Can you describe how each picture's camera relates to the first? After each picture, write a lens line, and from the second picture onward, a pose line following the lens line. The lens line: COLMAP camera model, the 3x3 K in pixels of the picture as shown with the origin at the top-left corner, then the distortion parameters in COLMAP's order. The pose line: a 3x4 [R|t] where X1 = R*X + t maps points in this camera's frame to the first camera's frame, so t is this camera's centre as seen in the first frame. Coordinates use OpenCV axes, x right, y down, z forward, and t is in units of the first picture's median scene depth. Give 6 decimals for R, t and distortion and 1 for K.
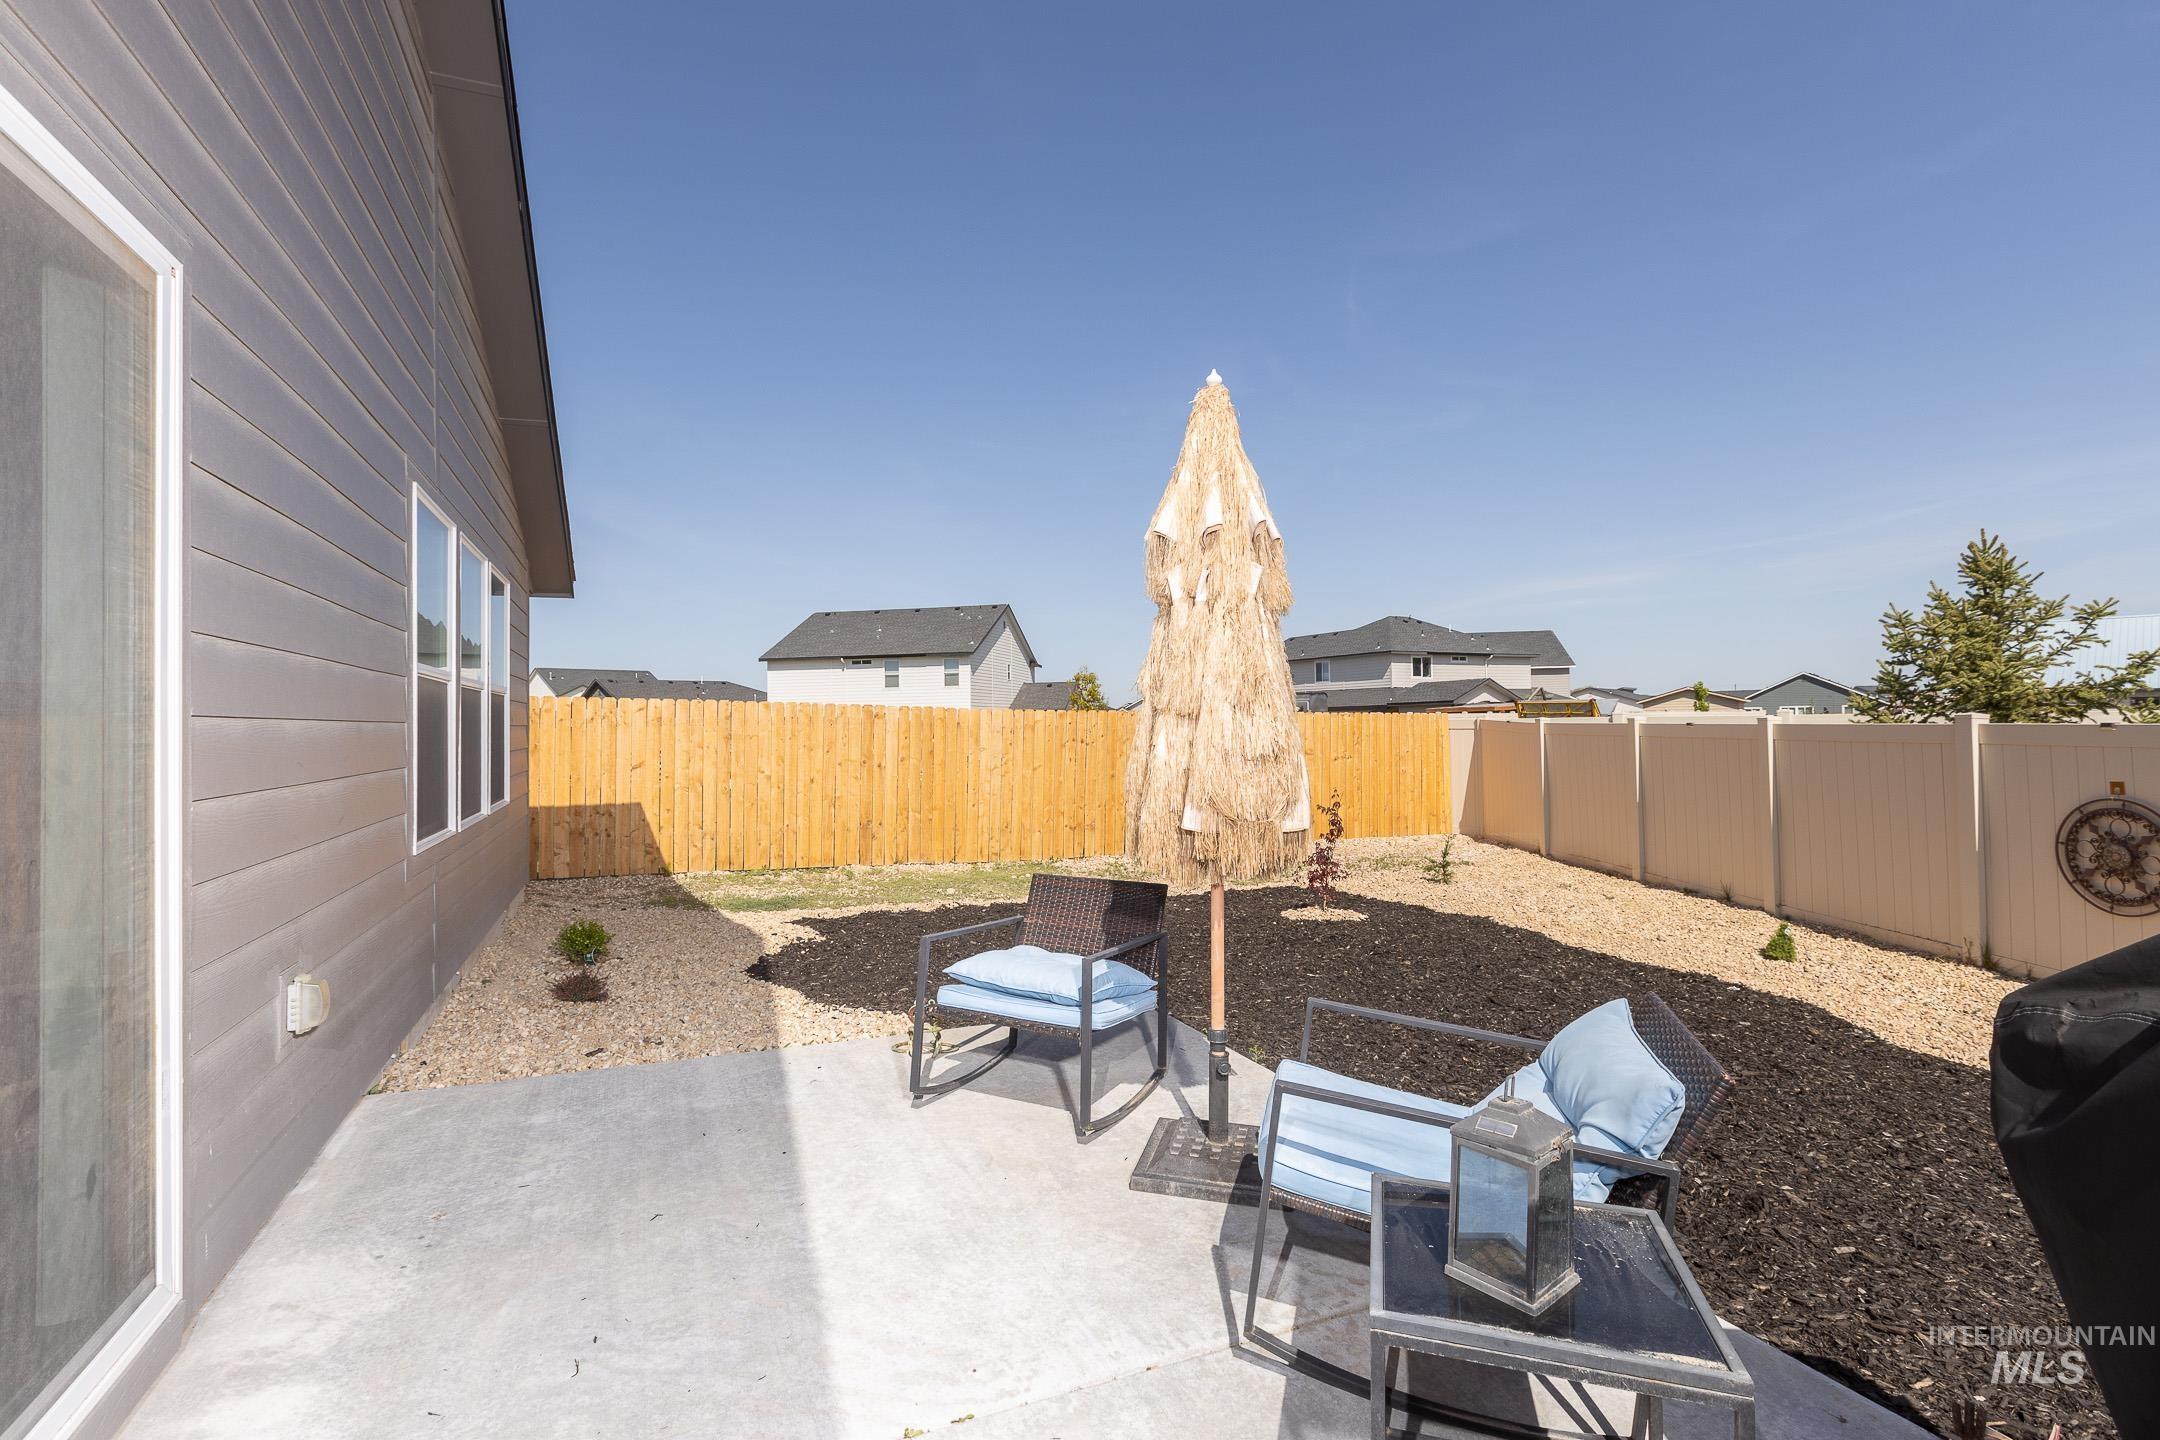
lens RADIAL K [[959.3, 0, 1080.0], [0, 959.3, 720.0], [0, 0, 1]] dist [0.015702, 0.000105]
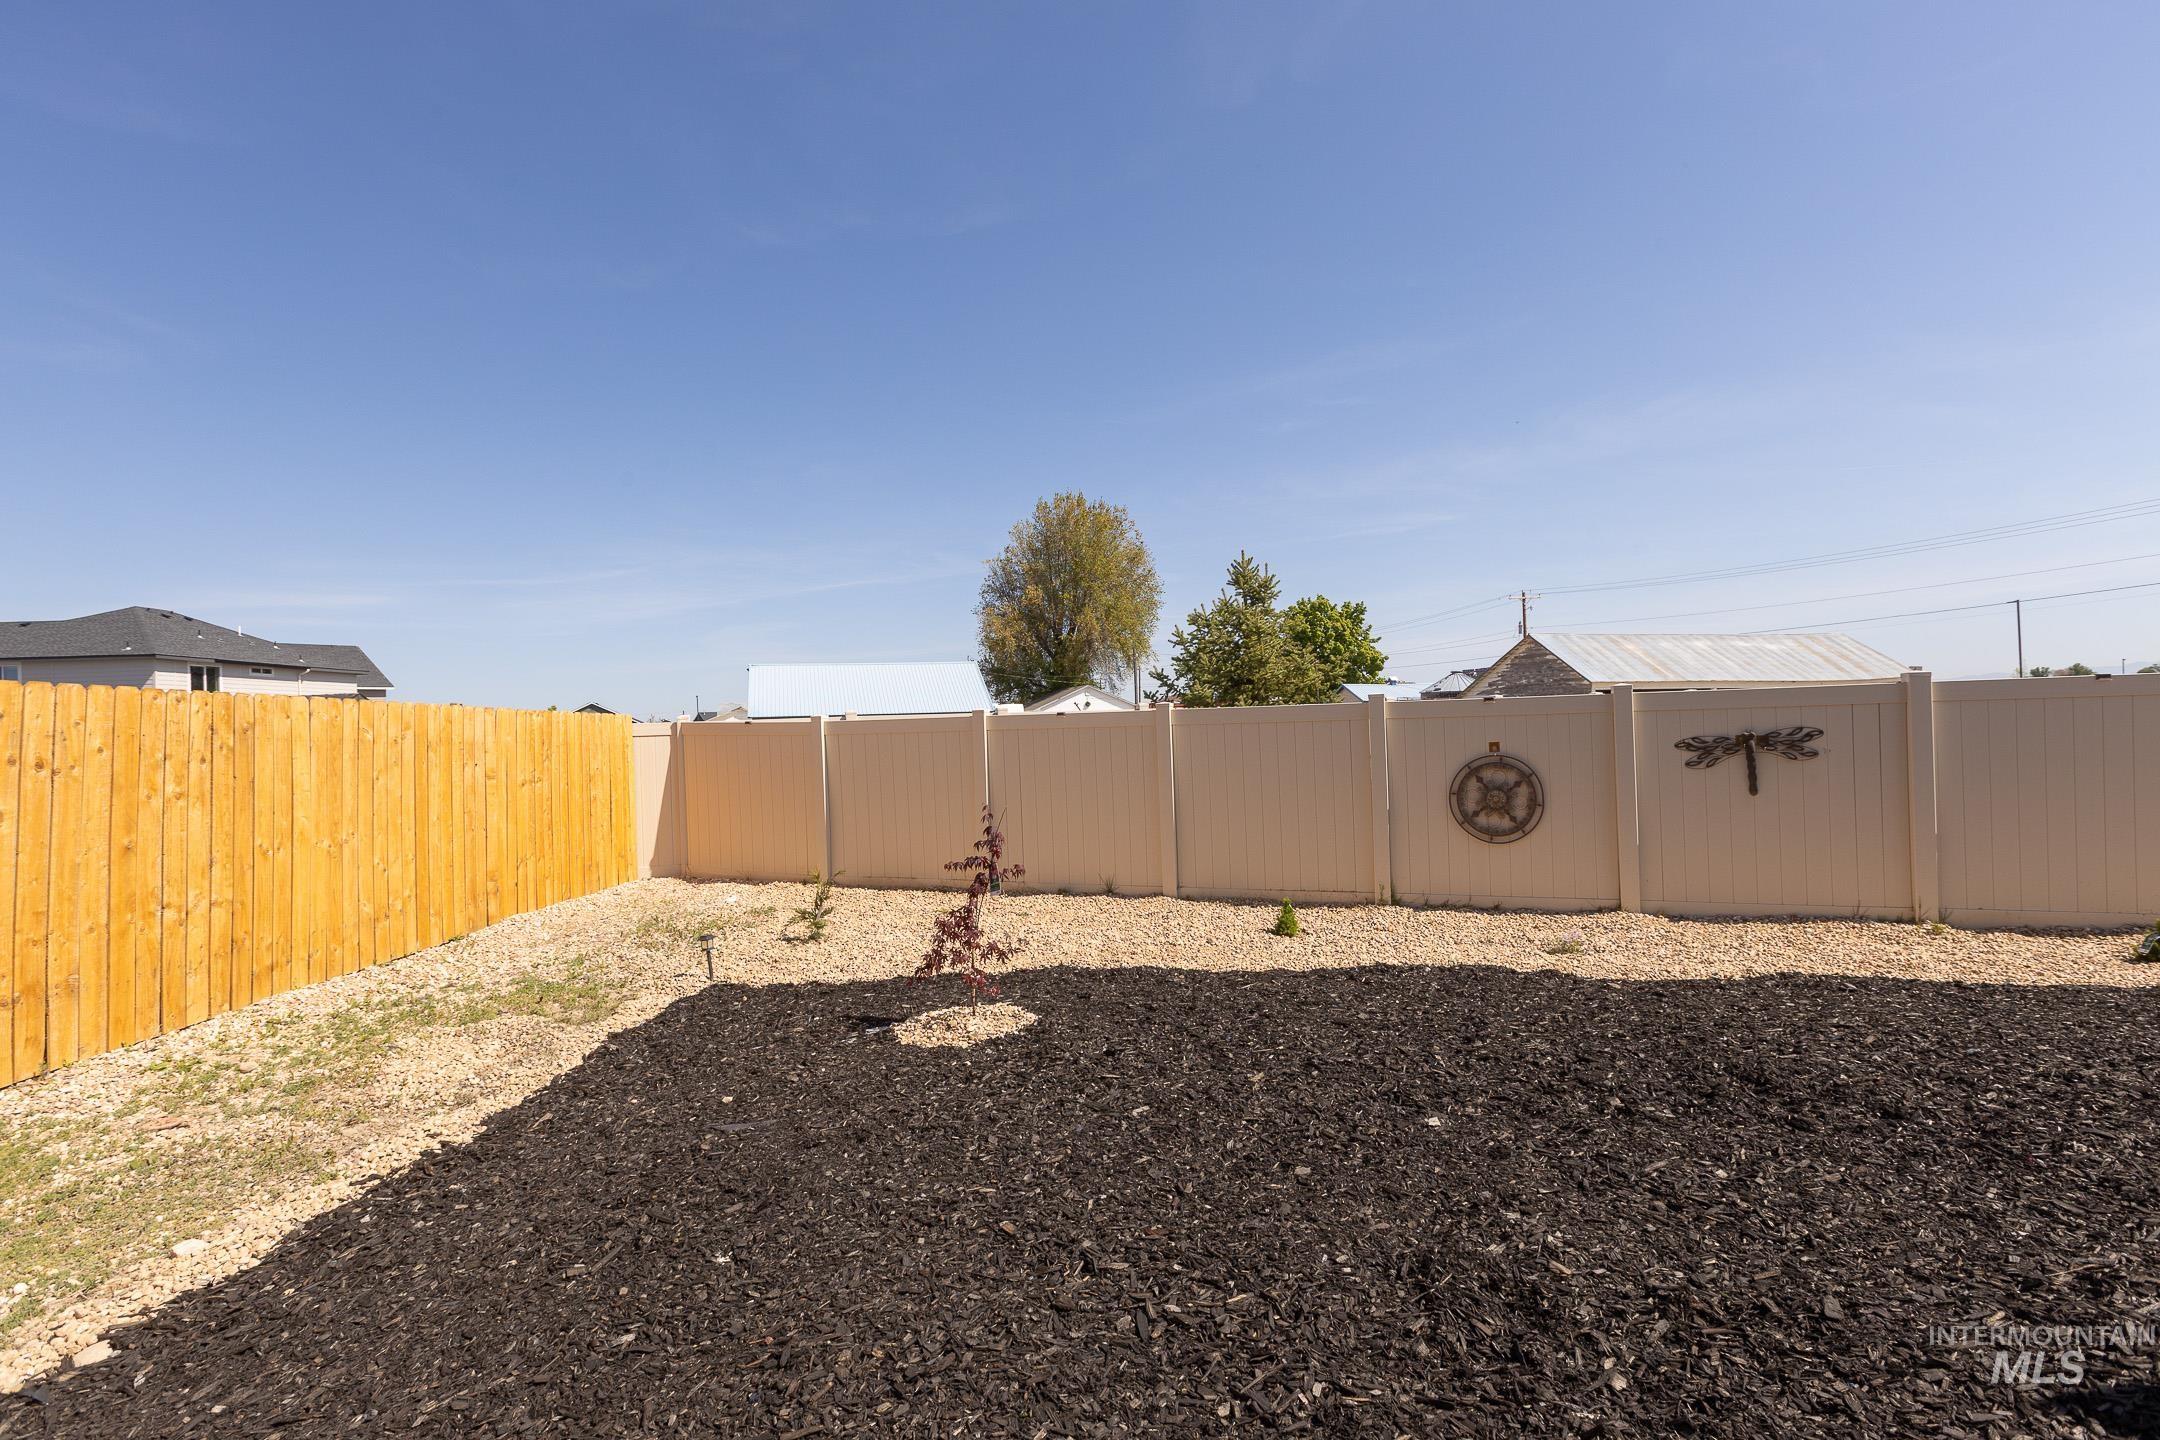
lens RADIAL K [[959.3, 0, 1080.0], [0, 959.3, 720.0], [0, 0, 1]] dist [0.015702, 0.000105]
pose [[0.429006, 0.003995, 0.903293, -0.222383], [0.023621, 0.999599, -0.015639, 0.026186], [-0.902993, 0.028046, 0.428739, 0.608033]]
